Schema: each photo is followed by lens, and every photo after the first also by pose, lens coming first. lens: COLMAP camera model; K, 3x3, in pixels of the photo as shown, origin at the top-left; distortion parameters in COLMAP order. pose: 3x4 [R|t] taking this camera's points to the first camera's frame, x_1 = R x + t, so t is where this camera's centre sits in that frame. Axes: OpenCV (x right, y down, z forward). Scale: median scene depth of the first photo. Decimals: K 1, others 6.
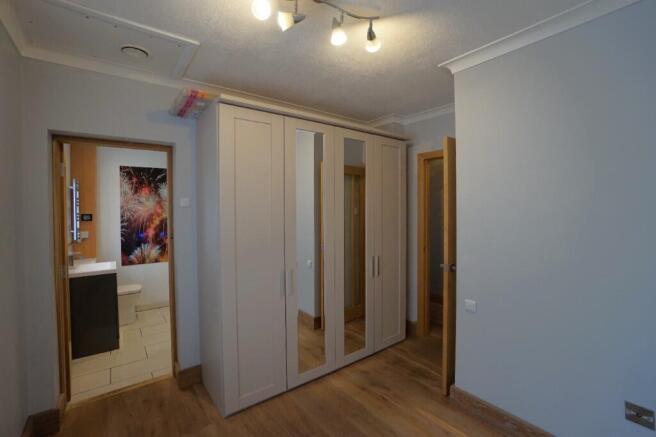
lens RADIAL K [[292.3, 0, 329.7], [0, 292.3, 214.7], [0, 0, 1]] dist [-0.037028, 0.001365]
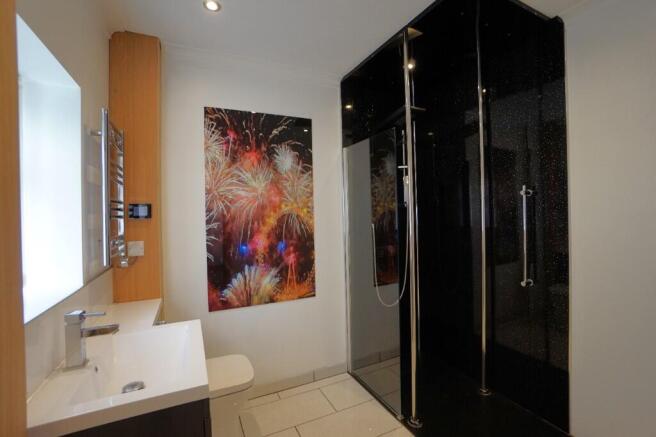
lens RADIAL K [[292.3, 0, 328.1], [0, 292.3, 217.8], [0, 0, 1]] dist [-0.037028, 0.001365]
pose [[0.981076, -0.005352, -0.193549, -0.418586], [0.005472, 0.999985, 0.000087, 0.019734], [0.193545, -0.001144, 0.981091, 0.540204]]
